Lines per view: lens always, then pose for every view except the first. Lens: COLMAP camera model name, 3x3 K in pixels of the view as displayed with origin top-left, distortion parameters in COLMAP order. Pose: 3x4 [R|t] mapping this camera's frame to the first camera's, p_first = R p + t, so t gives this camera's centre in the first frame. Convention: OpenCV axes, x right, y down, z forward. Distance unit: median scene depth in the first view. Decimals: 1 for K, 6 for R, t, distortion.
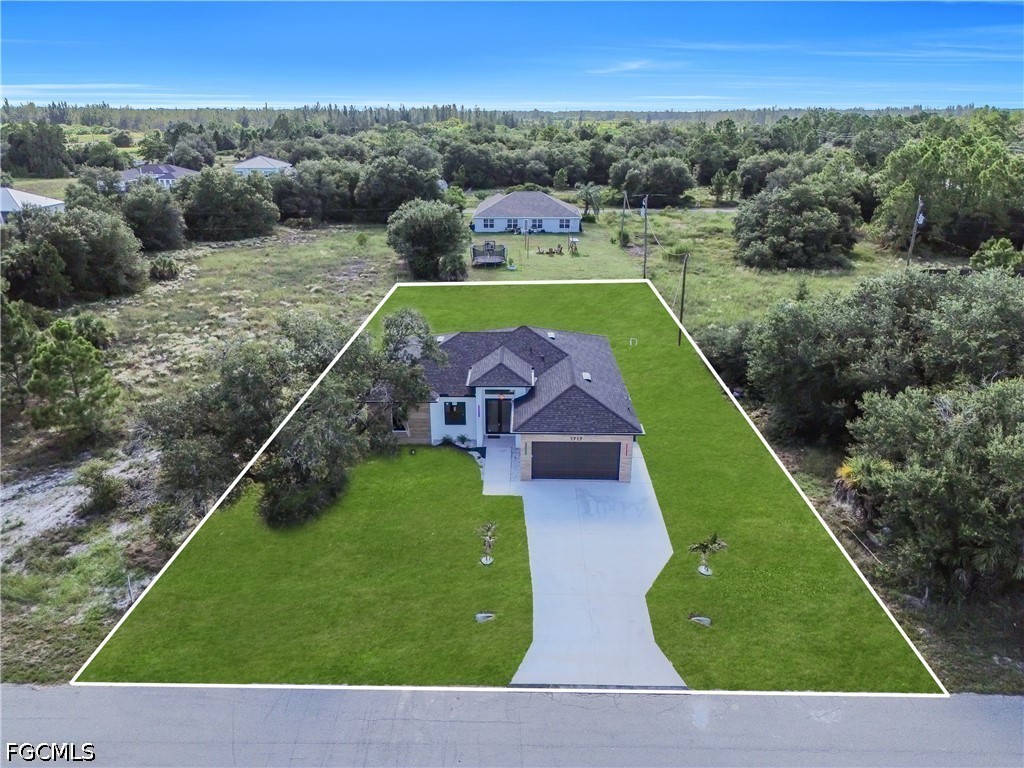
lens RADIAL K [[718.5, 0, 512.0], [0, 718.5, 384.0], [0, 0, 1]] dist [0.062941, -0.055739]
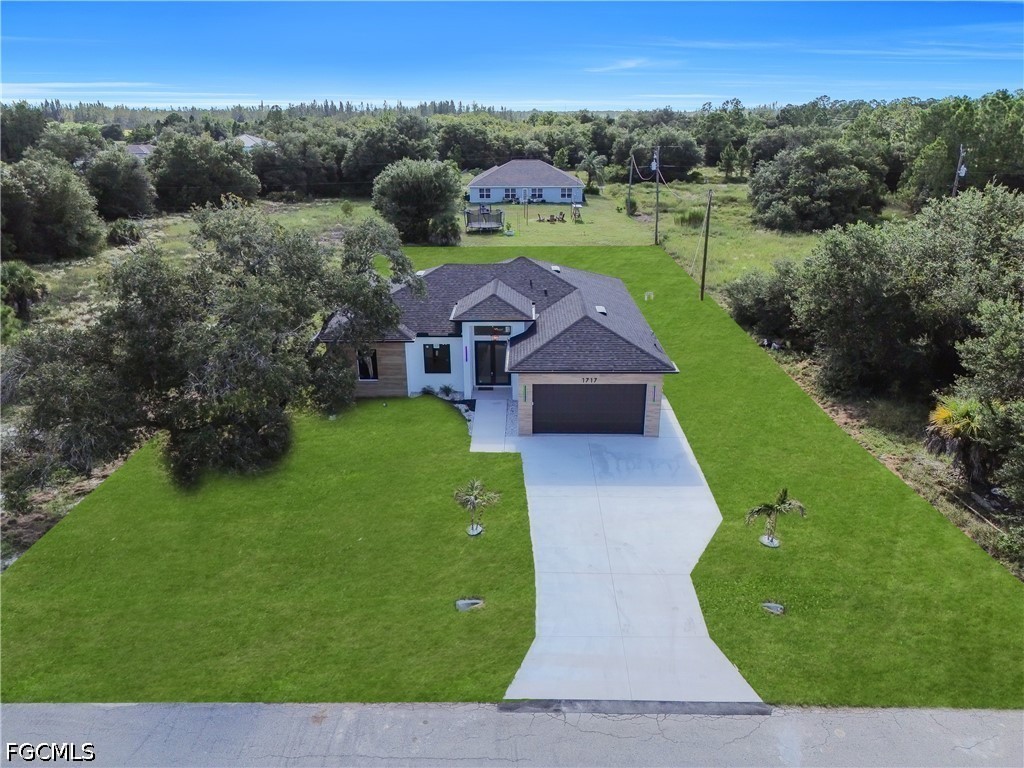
lens RADIAL K [[718.5, 0, 512.0], [0, 718.5, 384.0], [0, 0, 1]] dist [0.062941, -0.055739]
pose [[0.999985, -0.005483, -0.000308, 0.002453], [0.005482, 0.999979, -0.003404, 0.037991], [0.000326, 0.003402, 0.999994, 0.100882]]
